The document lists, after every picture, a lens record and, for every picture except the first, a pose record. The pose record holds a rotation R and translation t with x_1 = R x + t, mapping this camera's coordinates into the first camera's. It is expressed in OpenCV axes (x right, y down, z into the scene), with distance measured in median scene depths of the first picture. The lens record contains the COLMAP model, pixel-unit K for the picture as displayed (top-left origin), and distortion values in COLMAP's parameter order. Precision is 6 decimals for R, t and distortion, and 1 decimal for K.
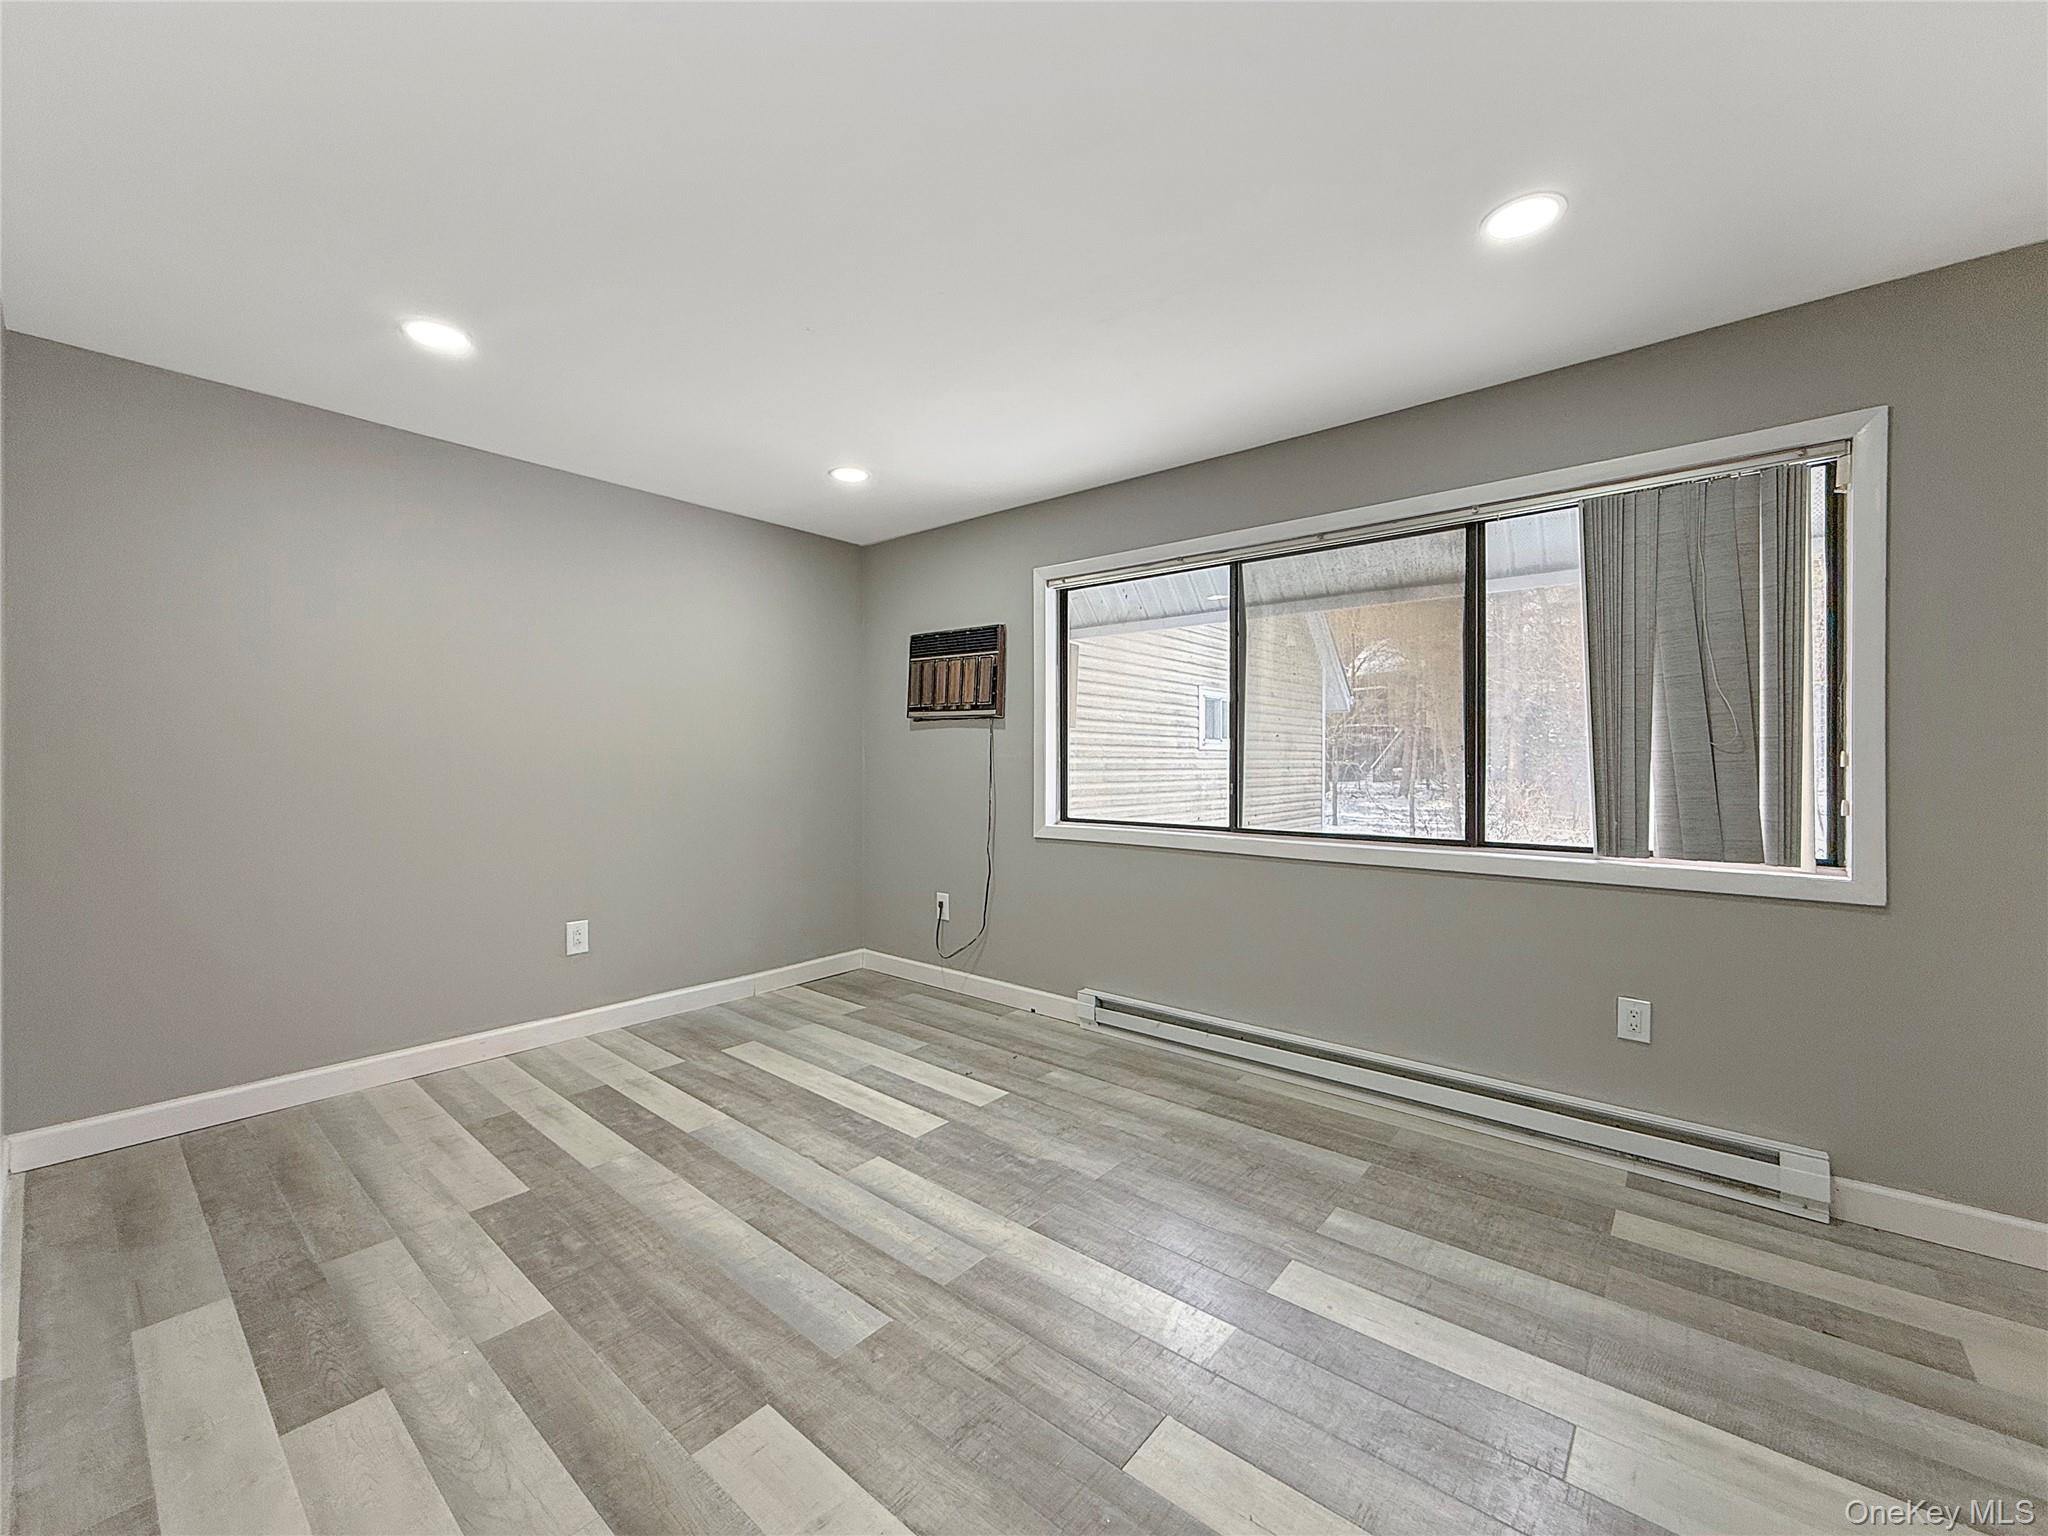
lens RADIAL K [[826.9, 0, 1016.2], [0, 826.9, 770.1], [0, 0, 1]] dist [-0.001887, 0.000884]
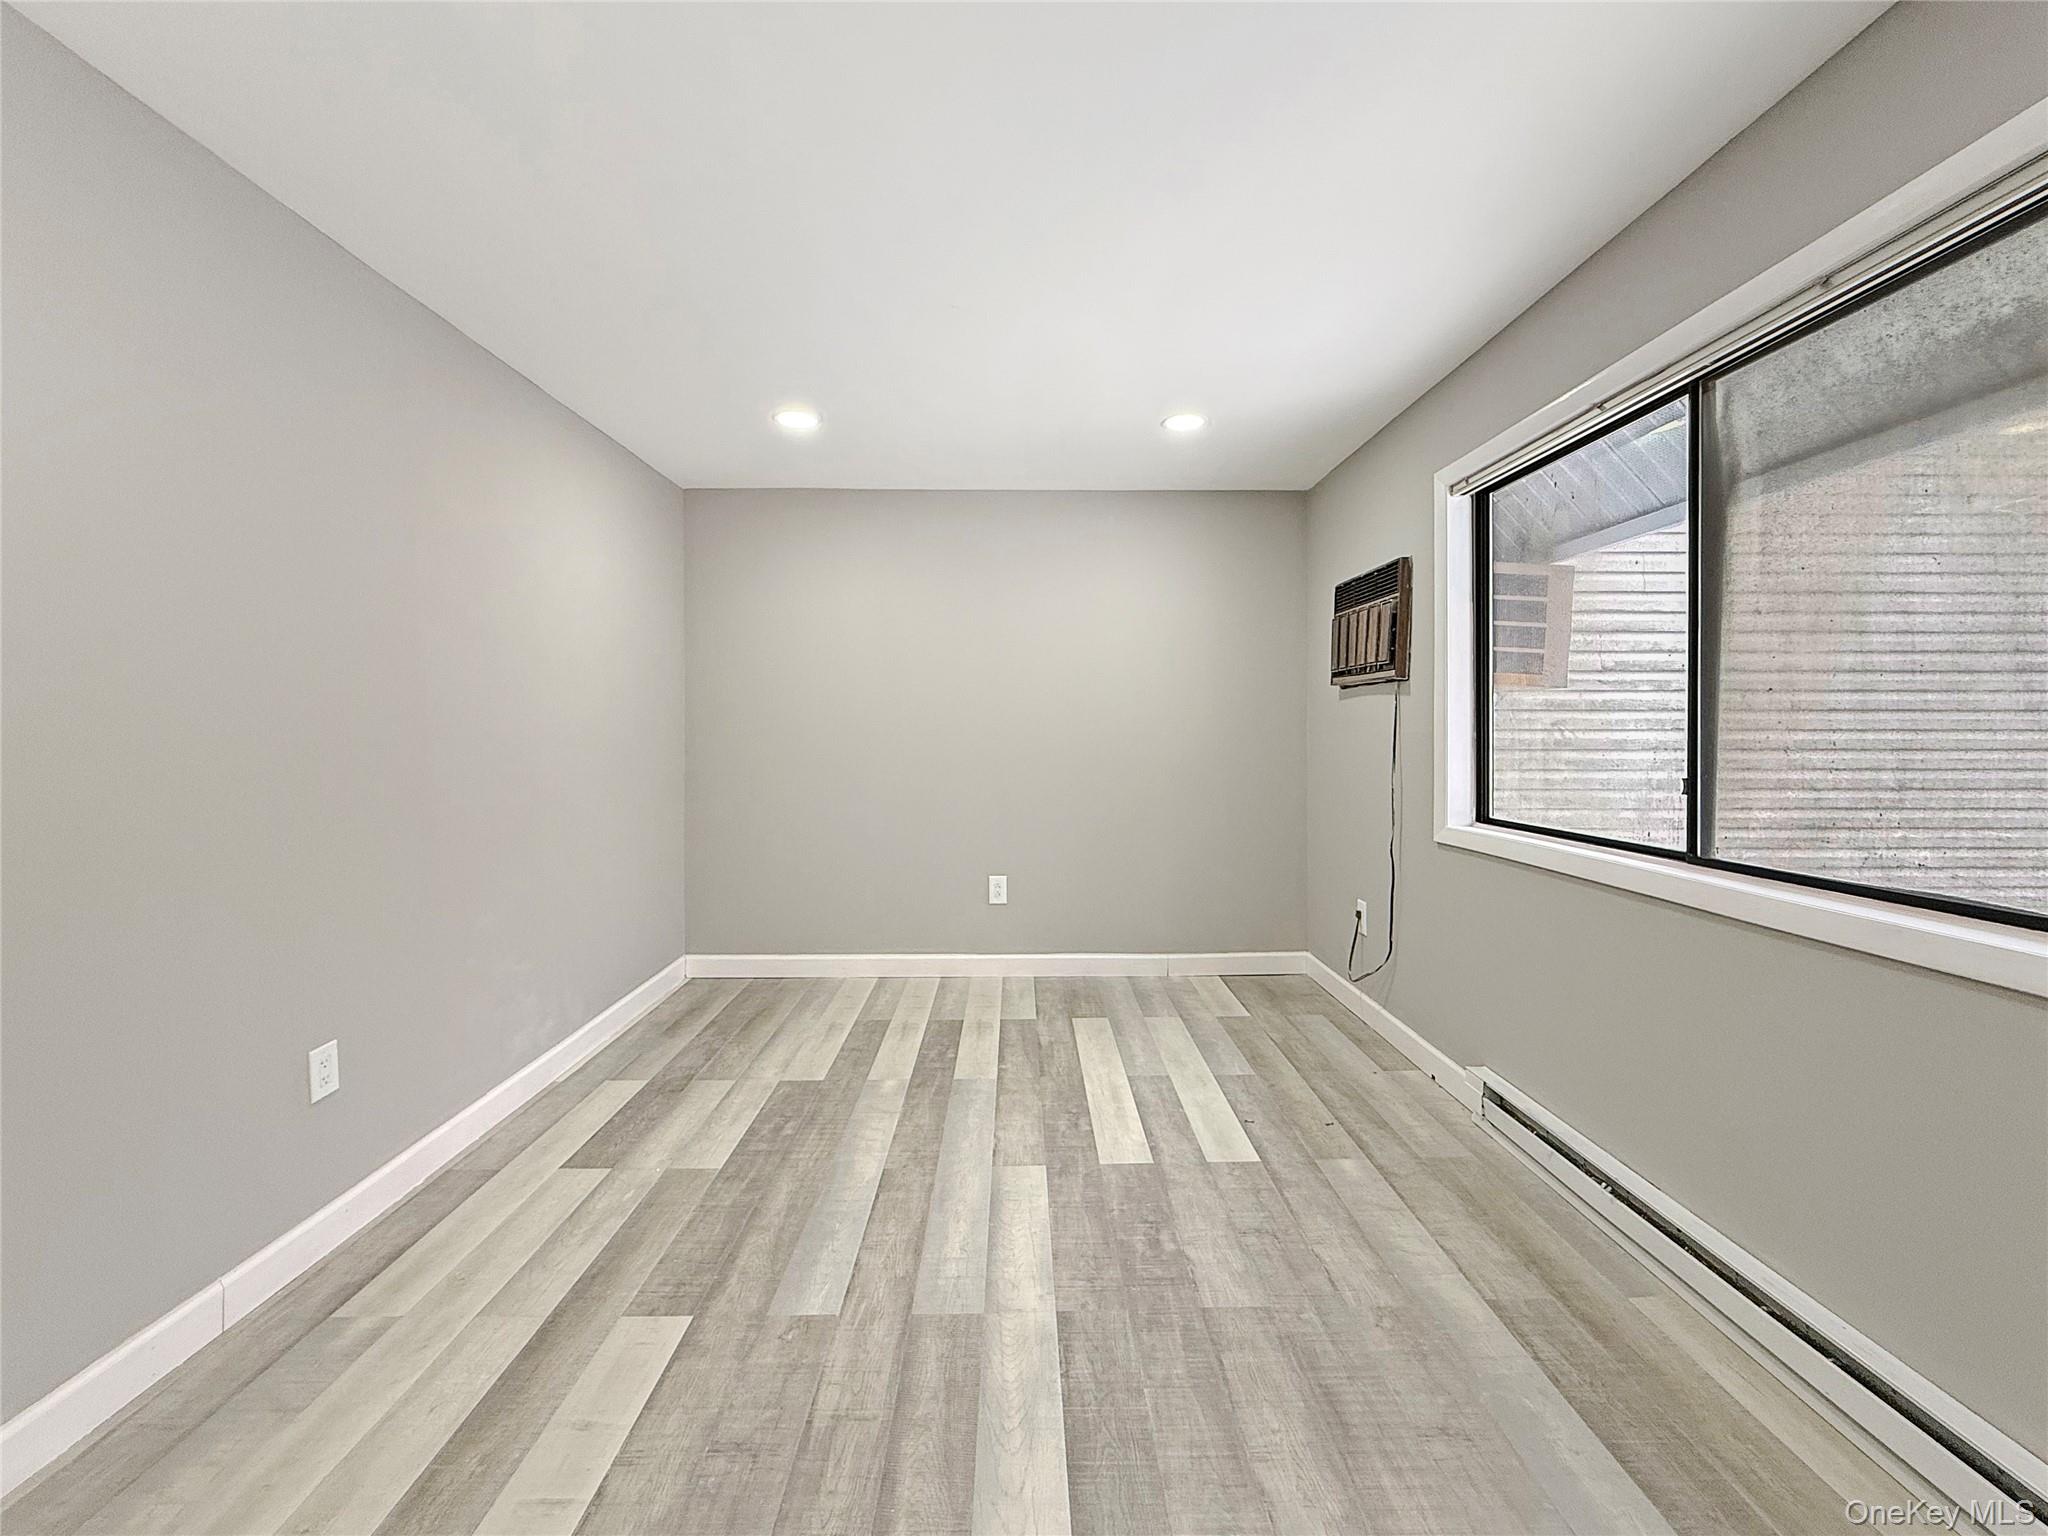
lens RADIAL K [[826.9, 0, 1021.6], [0, 826.9, 749.0], [0, 0, 1]] dist [-0.001887, 0.000884]
pose [[0.654151, 0.010060, -0.756297, 0.498362], [-0.005587, 0.999949, 0.008469, -0.006913], [0.756344, -0.001315, 0.654173, 0.364618]]
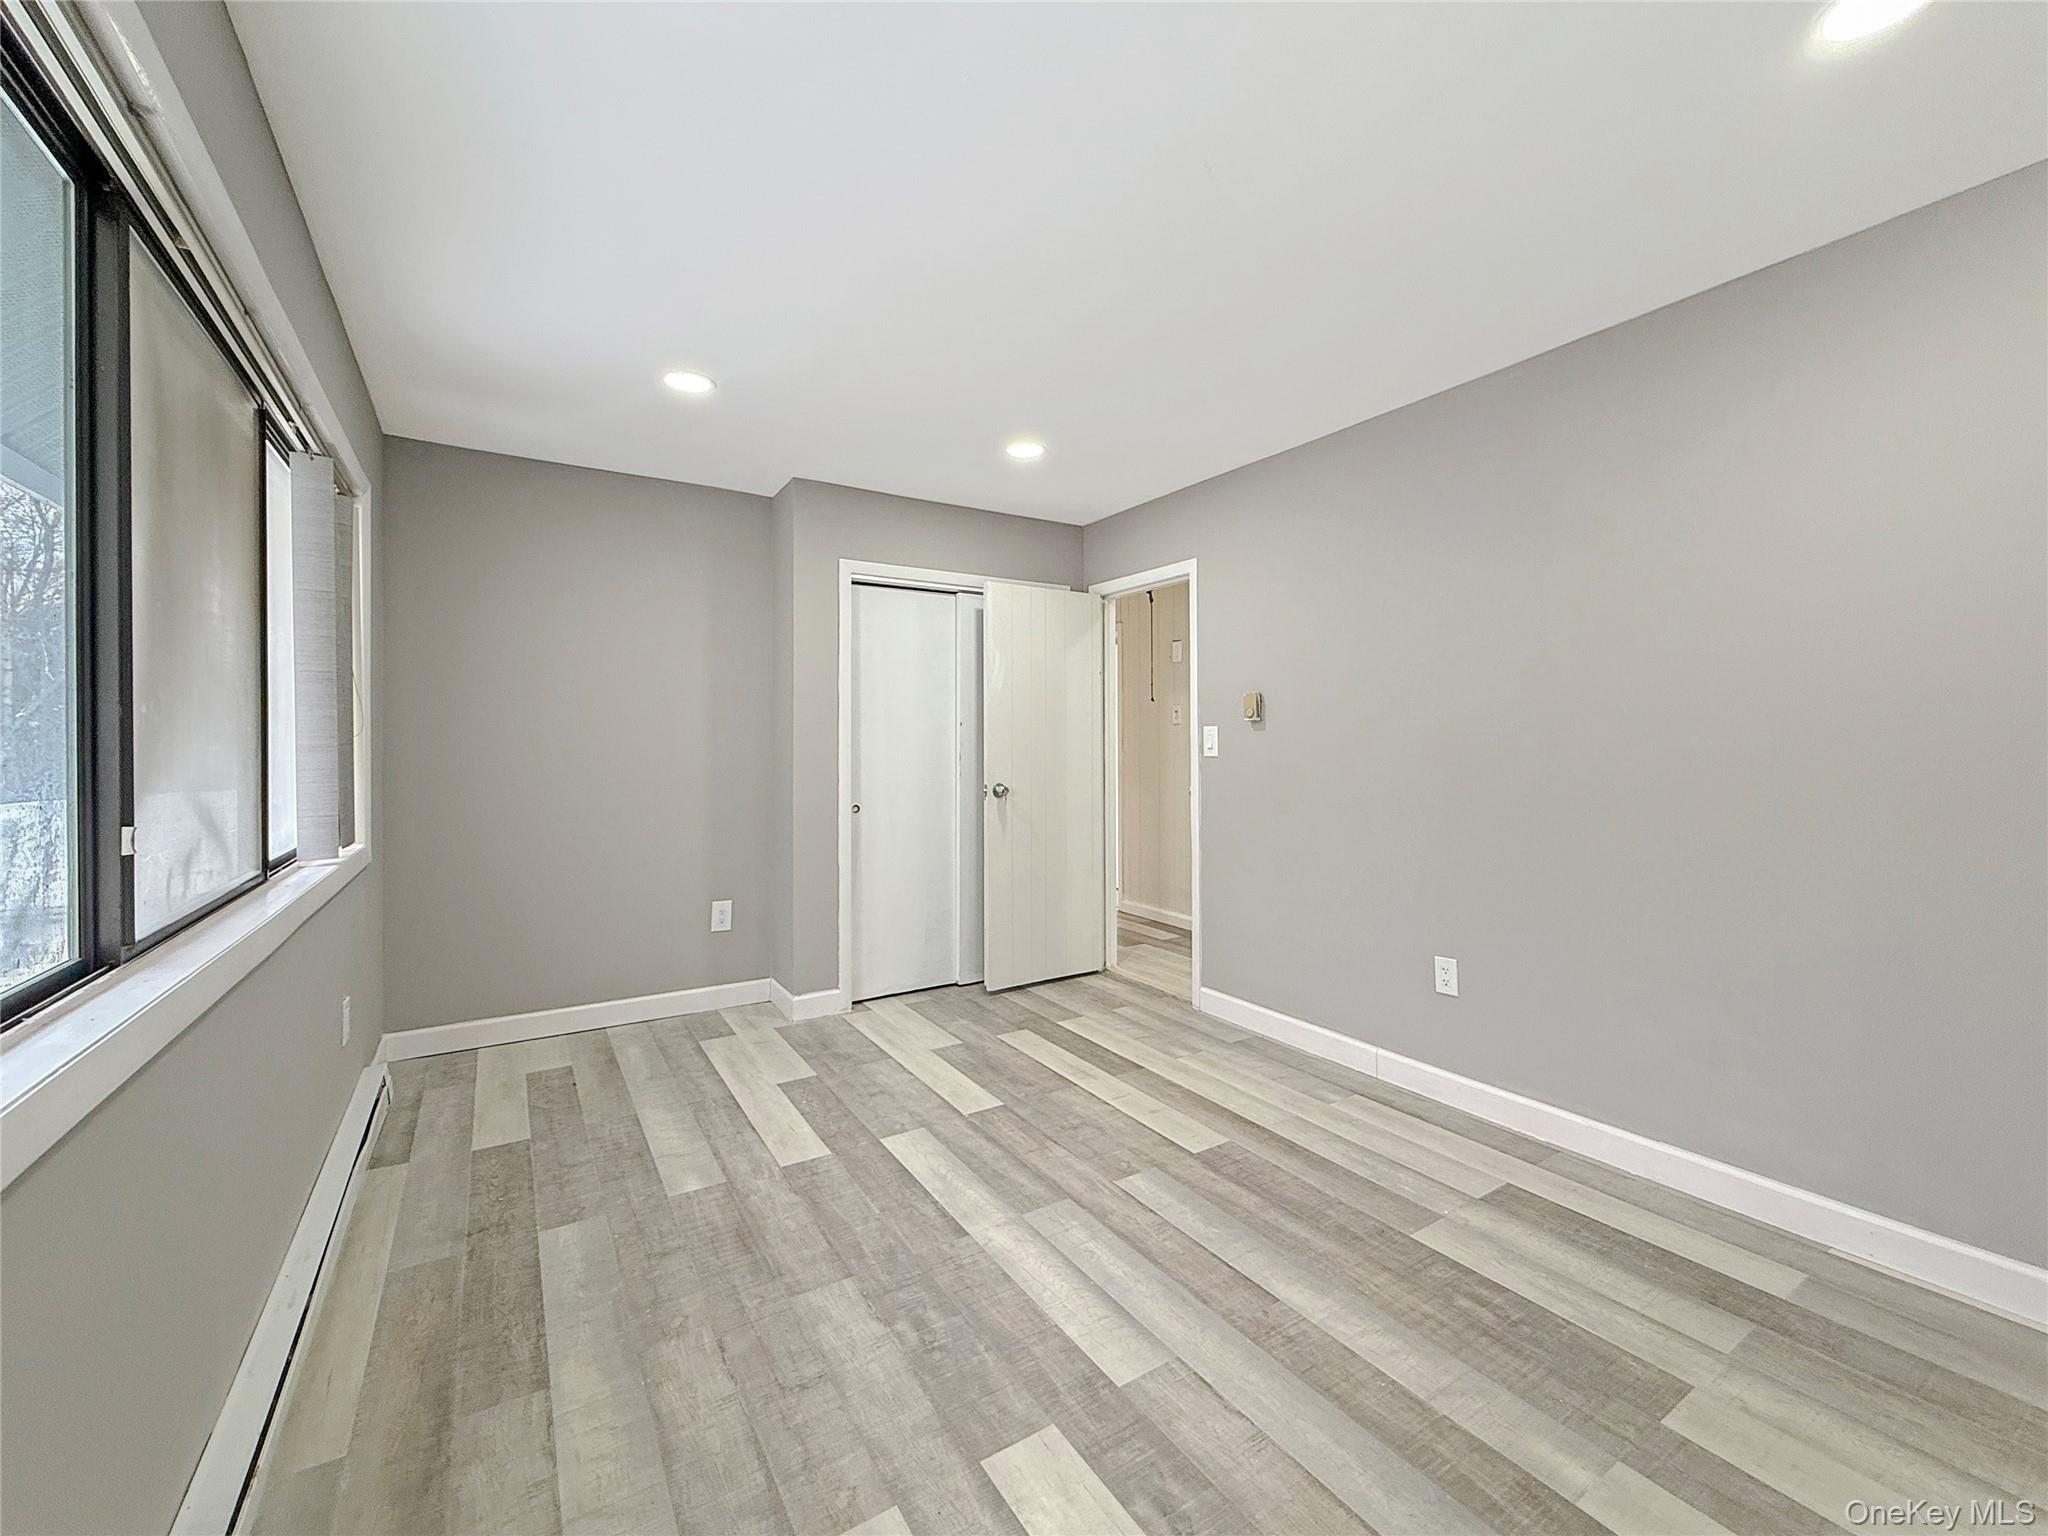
lens RADIAL K [[826.9, 0, 1023.8], [0, 826.9, 748.8], [0, 0, 1]] dist [-0.001887, 0.000884]
pose [[-0.955841, 0.002405, 0.293875, -0.274591], [0.008688, 0.999761, 0.020079, -0.026649], [-0.293757, 0.021746, -0.955633, 1.564736]]
